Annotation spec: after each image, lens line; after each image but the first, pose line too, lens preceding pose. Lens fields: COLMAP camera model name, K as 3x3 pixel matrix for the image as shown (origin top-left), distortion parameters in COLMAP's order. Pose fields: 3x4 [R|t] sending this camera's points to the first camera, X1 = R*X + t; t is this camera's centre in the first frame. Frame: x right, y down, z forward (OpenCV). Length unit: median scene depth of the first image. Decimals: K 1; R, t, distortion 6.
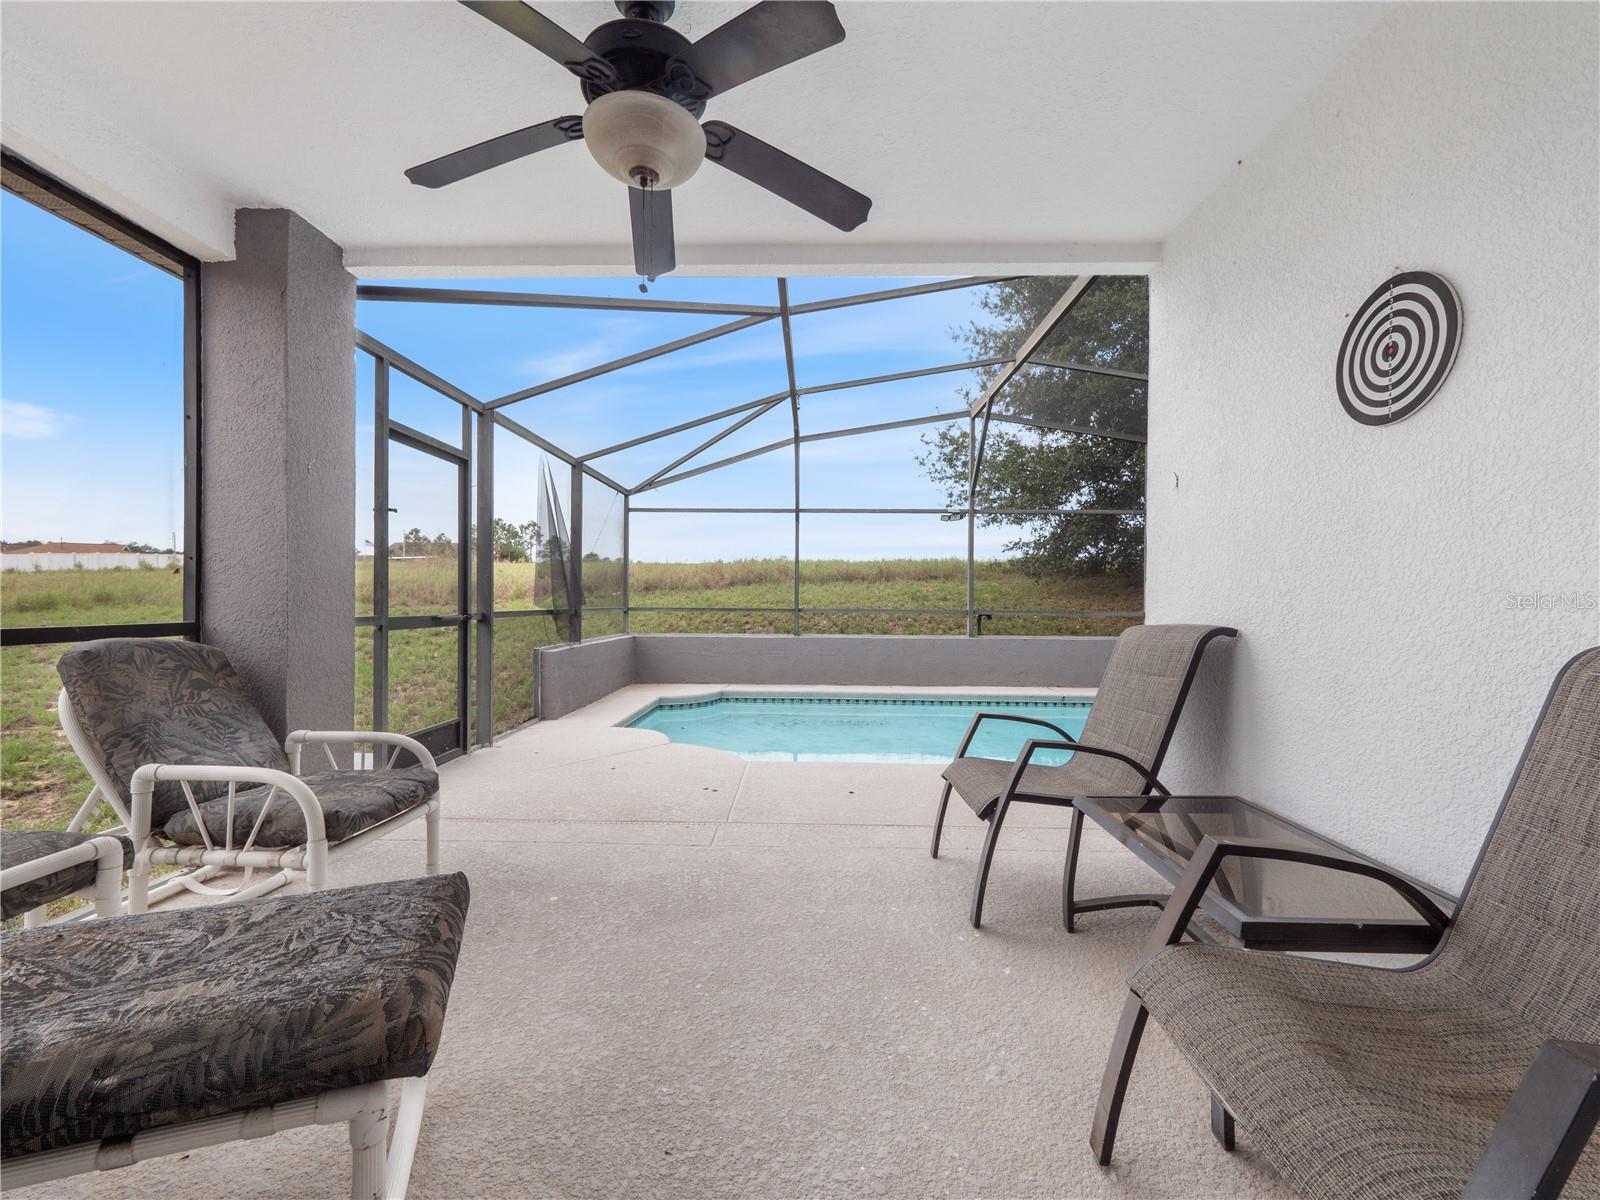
lens RADIAL K [[697.1, 0, 790.8], [0, 697.1, 609.8], [0, 0, 1]] dist [-0.003771, -0.000348]
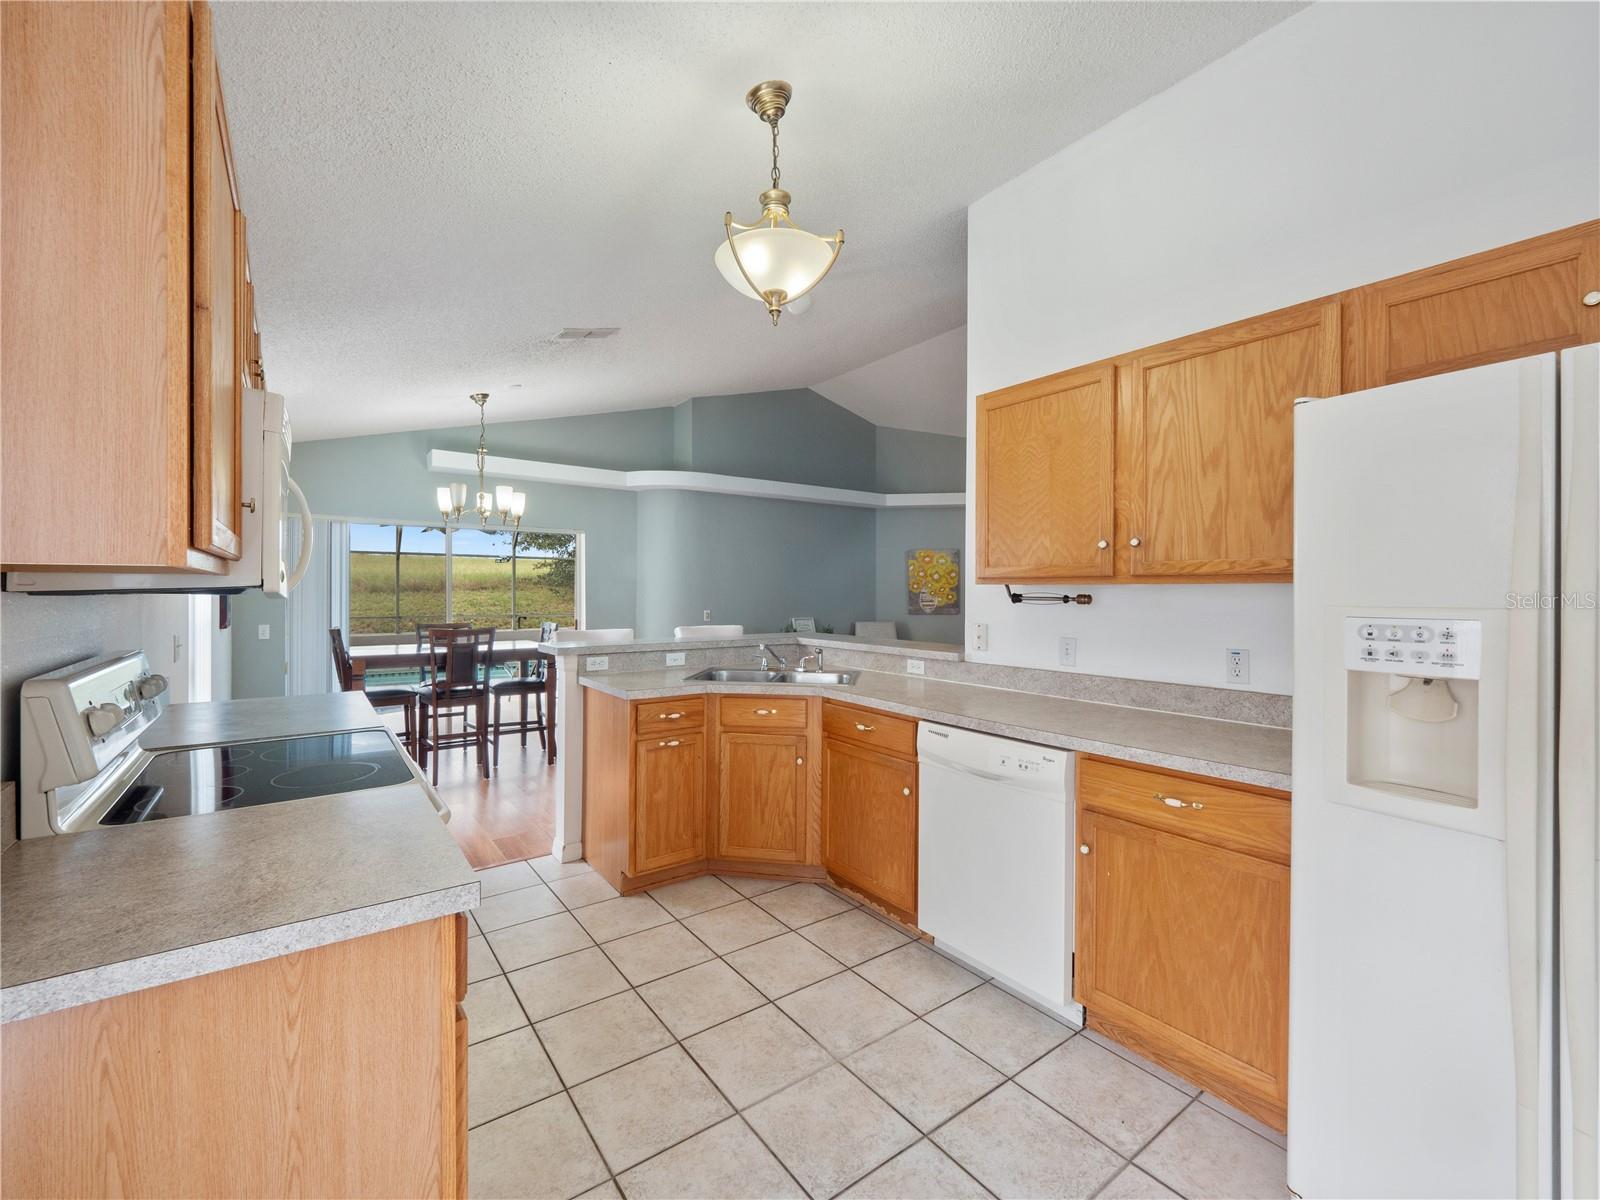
lens RADIAL K [[661.4, 0, 773.3], [0, 661.4, 594.7], [0, 0, 1]] dist [0.002512, -0.000622]
pose [[0.799269, -0.011291, 0.600867, -0.398090], [0.014164, 0.999900, -0.000052, -0.071745], [-0.600807, 0.008552, 0.799349, -1.293993]]
